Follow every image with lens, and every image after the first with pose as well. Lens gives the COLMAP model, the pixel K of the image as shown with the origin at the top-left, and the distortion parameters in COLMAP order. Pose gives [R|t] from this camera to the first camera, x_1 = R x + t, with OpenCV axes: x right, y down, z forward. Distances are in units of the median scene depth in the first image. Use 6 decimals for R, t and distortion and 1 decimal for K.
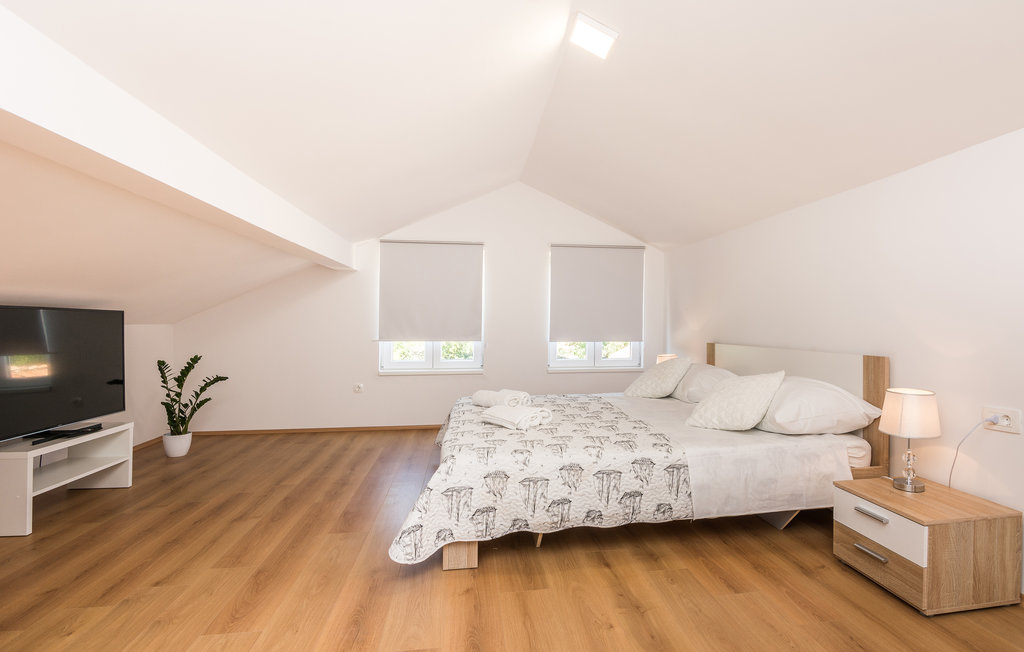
lens RADIAL K [[500.6, 0, 536.4], [0, 500.6, 313.6], [0, 0, 1]] dist [-0.006454, -0.001053]
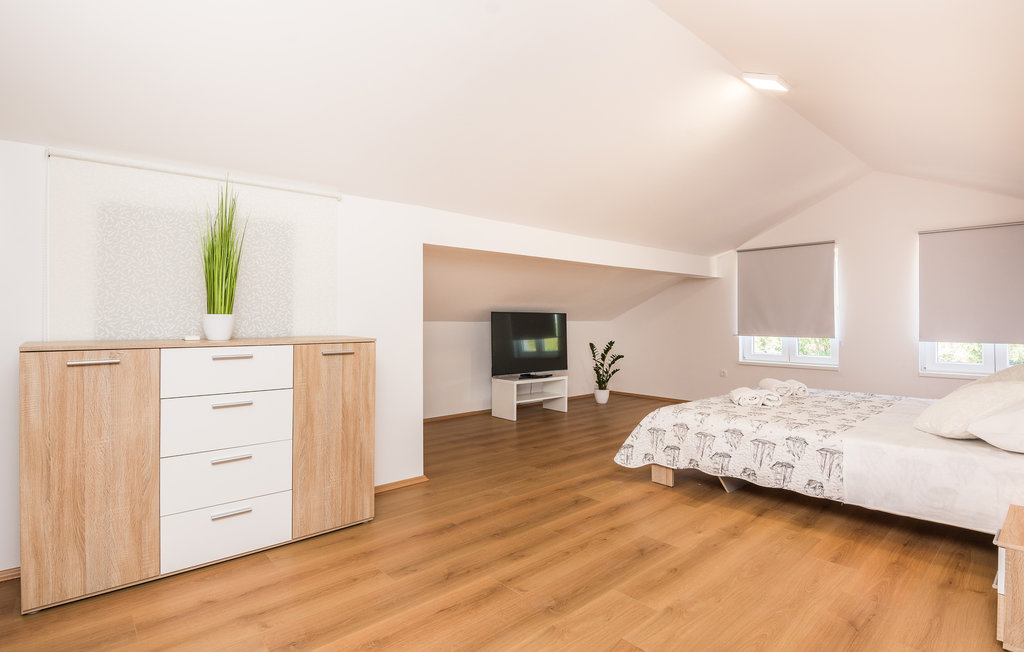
lens RADIAL K [[500.6, 0, 536.4], [0, 500.6, 313.6], [0, 0, 1]] dist [-0.006454, -0.001053]
pose [[0.568888, -0.011798, -0.822331, 0.823699], [0.016190, 0.999864, -0.003146, -0.001888], [0.822256, -0.011524, 0.569001, -0.148886]]
